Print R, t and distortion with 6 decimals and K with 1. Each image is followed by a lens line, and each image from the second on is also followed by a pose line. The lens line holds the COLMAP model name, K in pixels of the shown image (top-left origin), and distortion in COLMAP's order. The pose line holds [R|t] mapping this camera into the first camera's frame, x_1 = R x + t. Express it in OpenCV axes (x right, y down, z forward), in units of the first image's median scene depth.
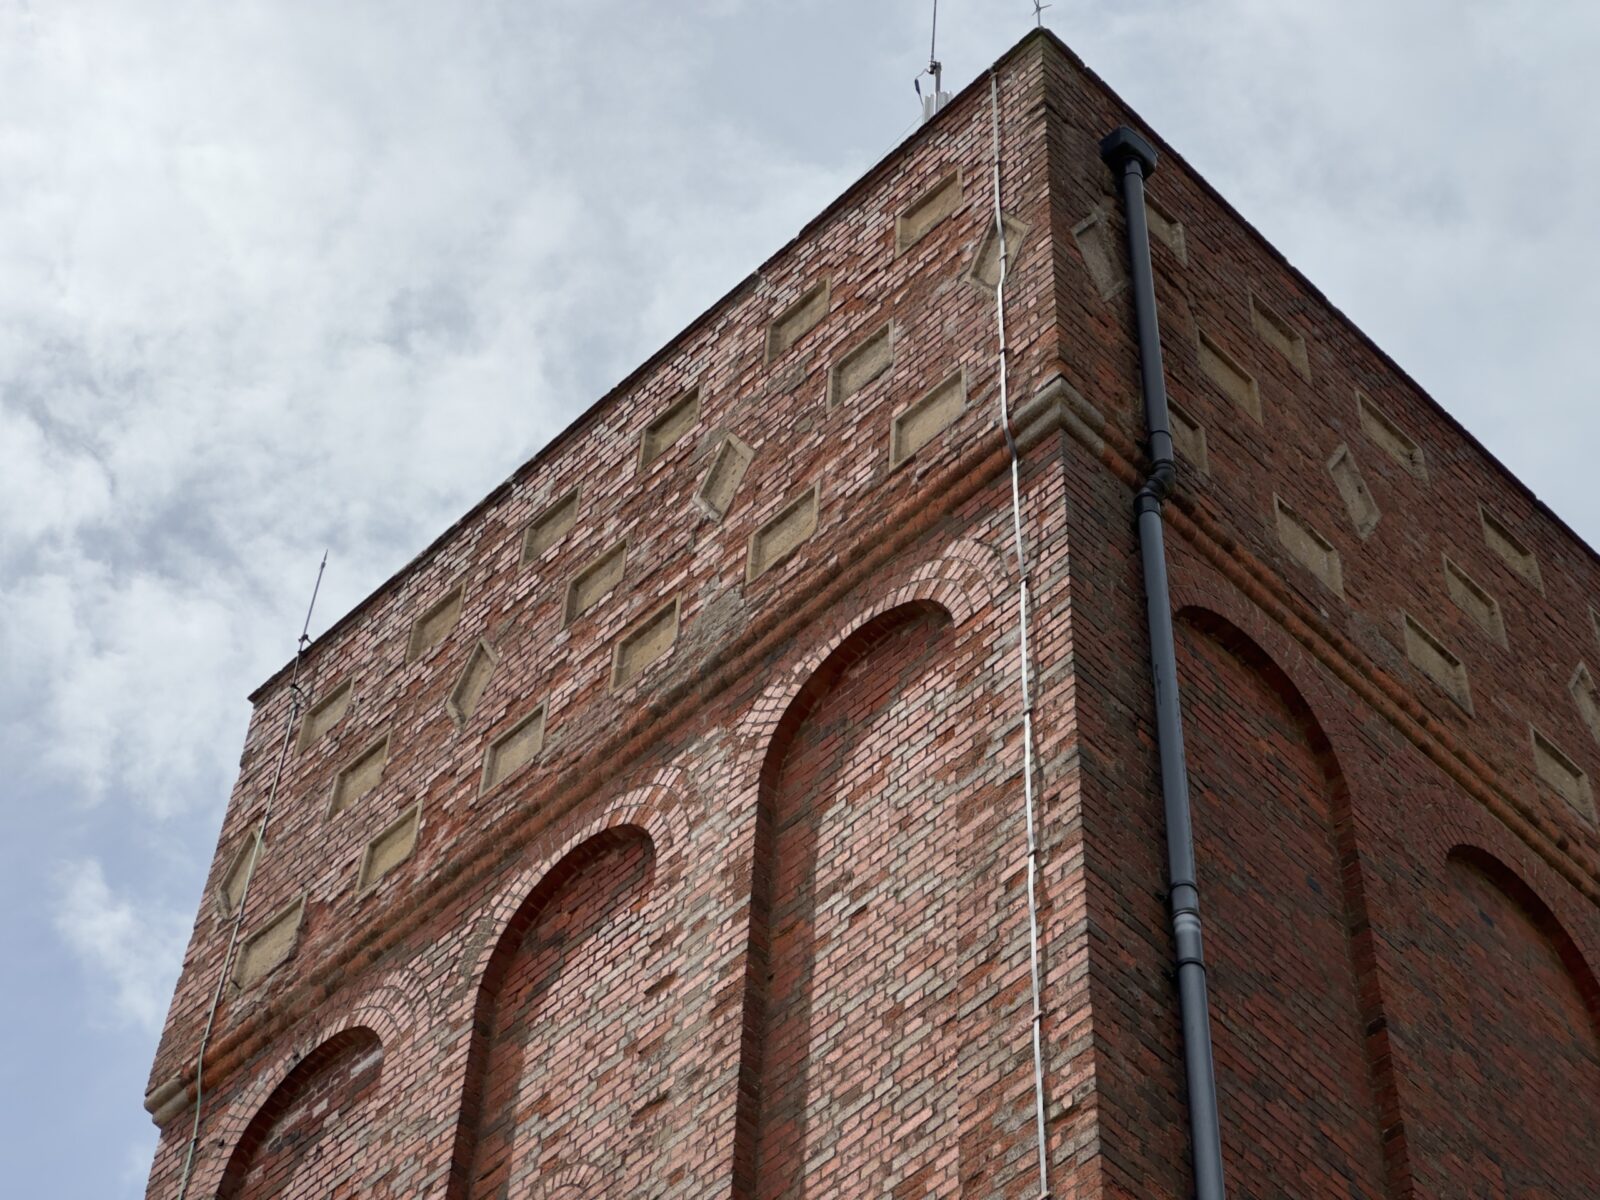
lens RADIAL K [[3594.6, 0, 800.0], [0, 3594.6, 600.0], [0, 0, 1]] dist [-0.199598, 7.378939]
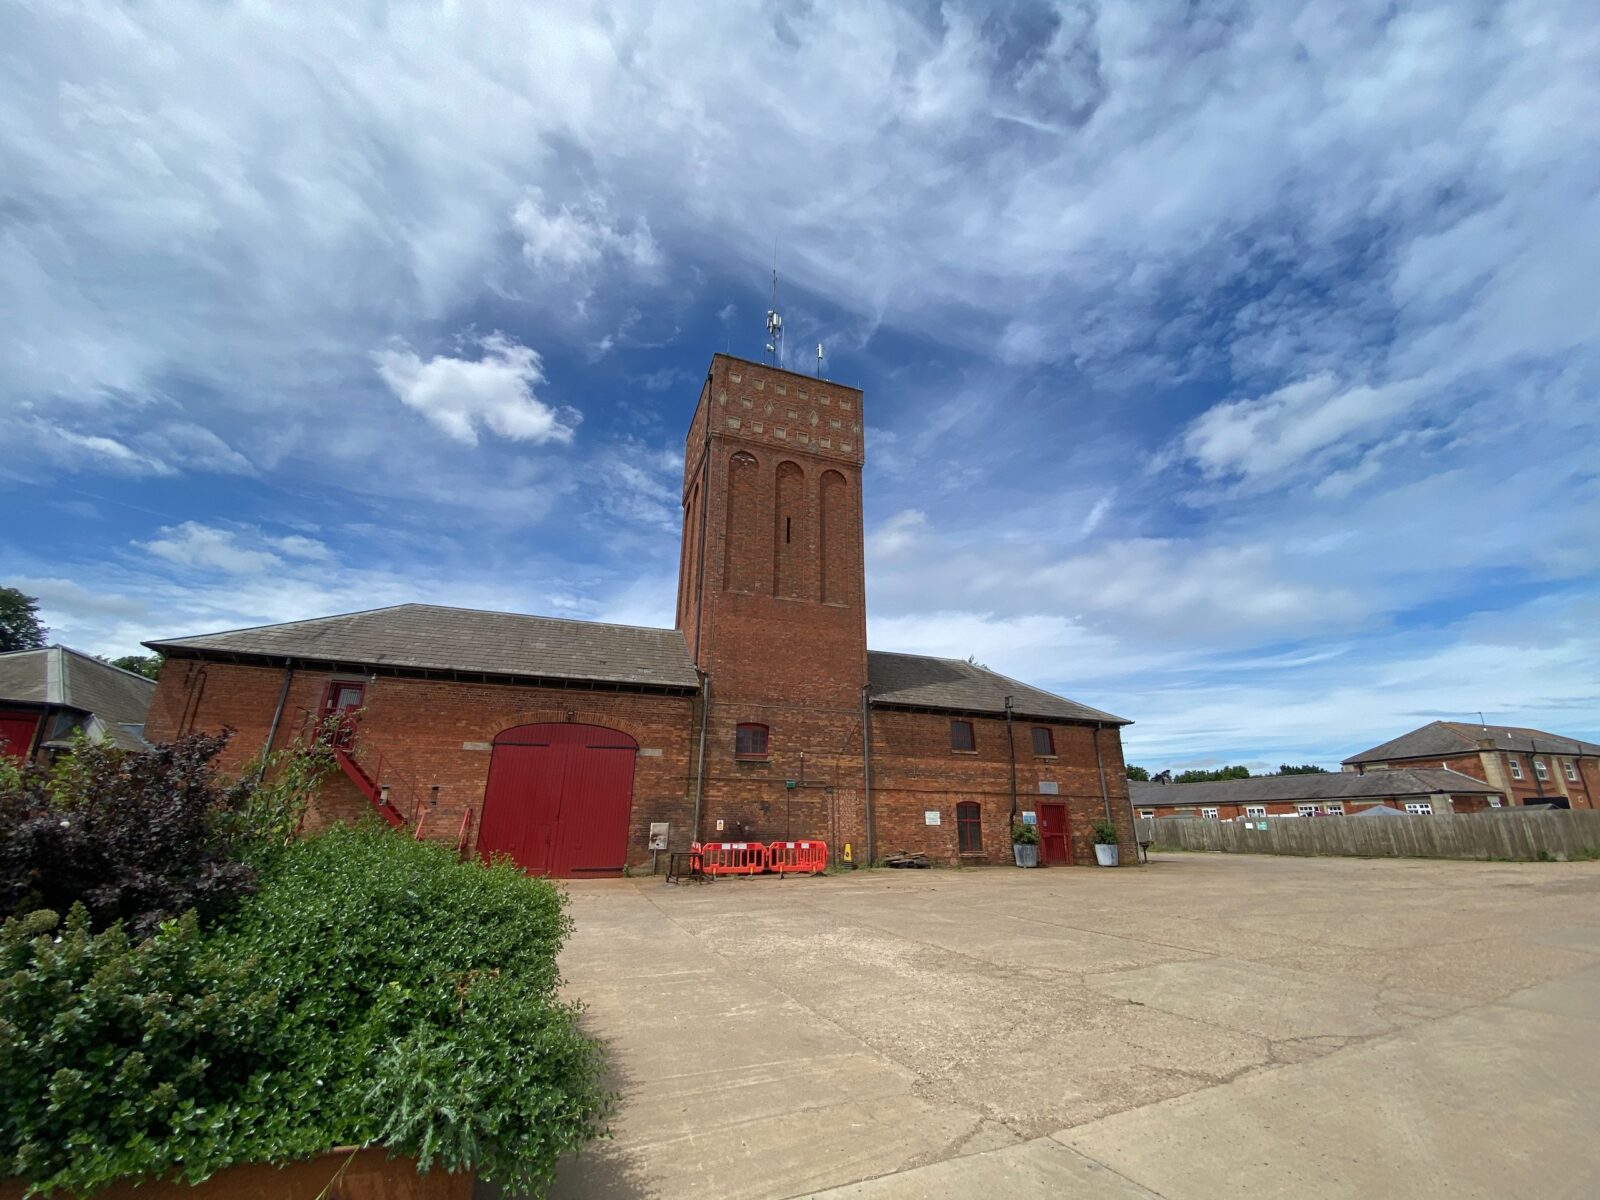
lens RADIAL K [[637.2, 0, 806.1], [0, 637.2, 595.6], [0, 0, 1]] dist [0.072748, -0.000130]
pose [[0.412765, 0.281026, 0.866400, -1.233470], [-0.739319, 0.658962, 0.138480, 0.043021], [-0.532008, -0.697706, 0.479764, 0.052053]]
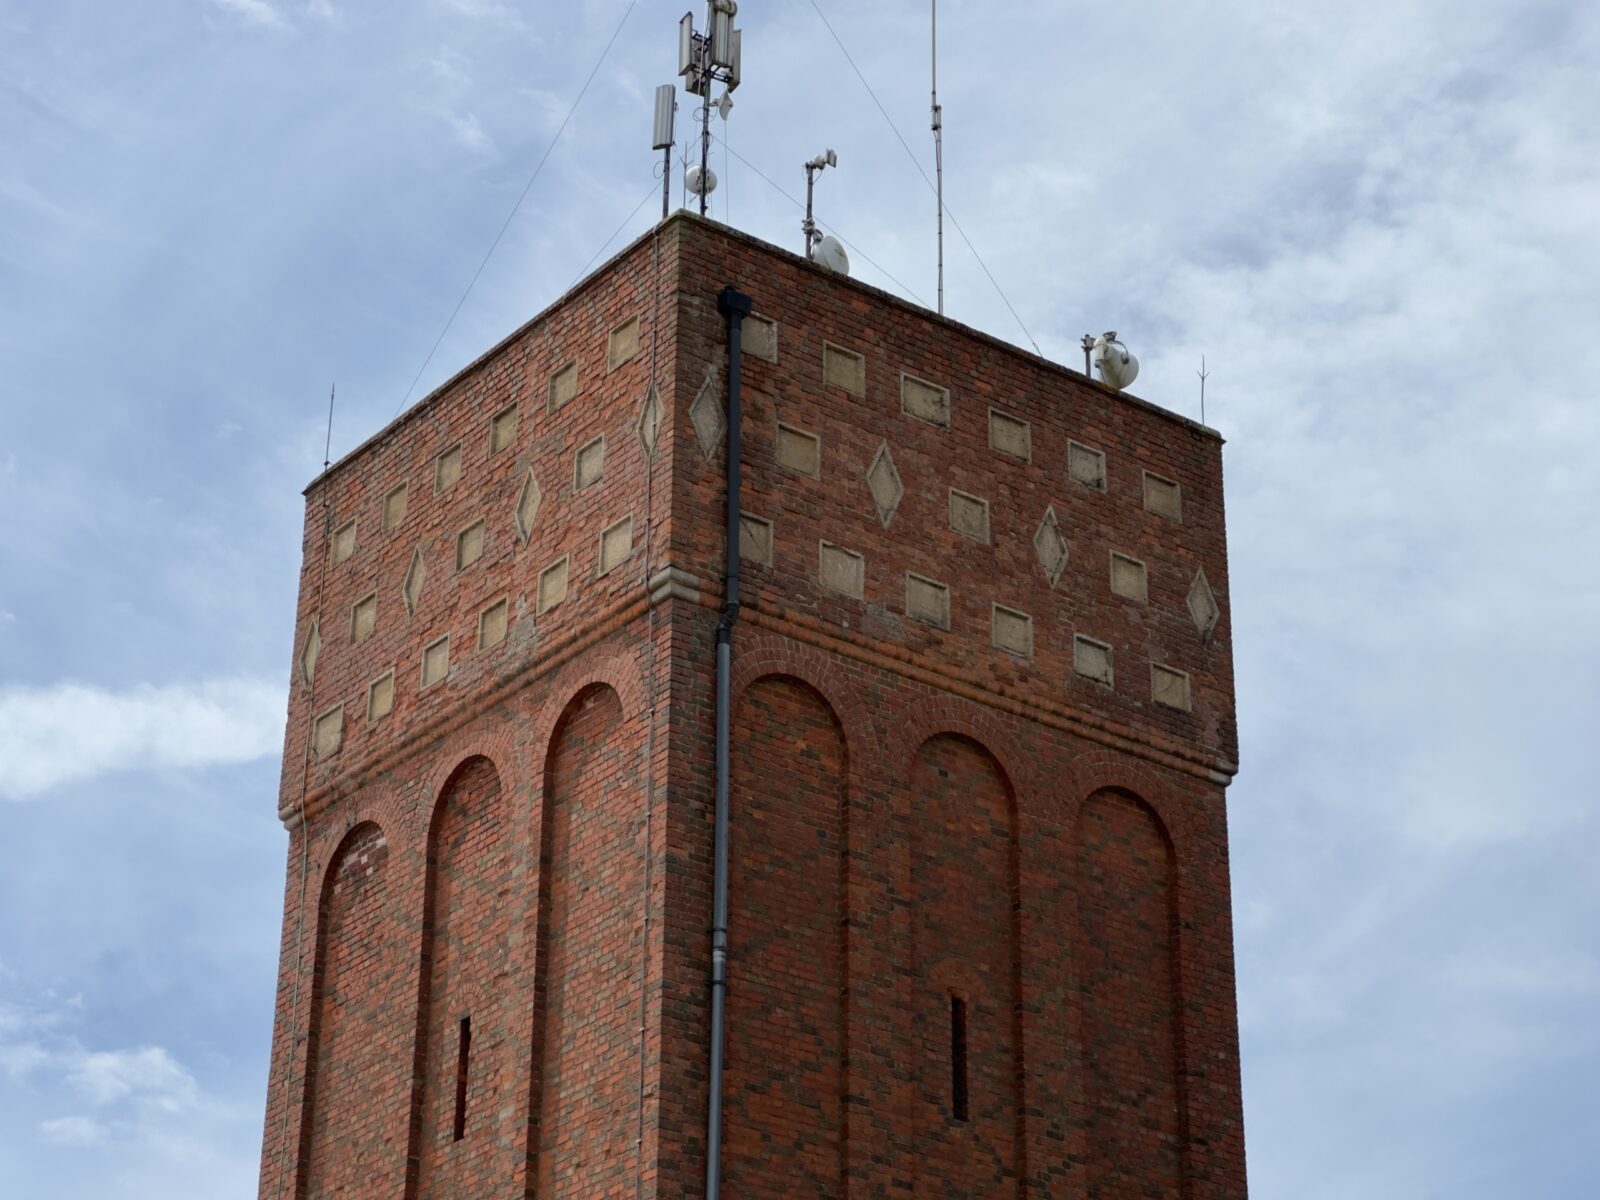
lens RADIAL K [[3594.6, 0, 800.0], [0, 3594.6, 600.0], [0, 0, 1]] dist [-0.199598, 7.378939]
pose [[0.989594, -0.085671, -0.115603, 0.327333], [0.129363, 0.881495, 0.454128, -0.817859], [0.062998, -0.464357, 0.883405, -0.589047]]
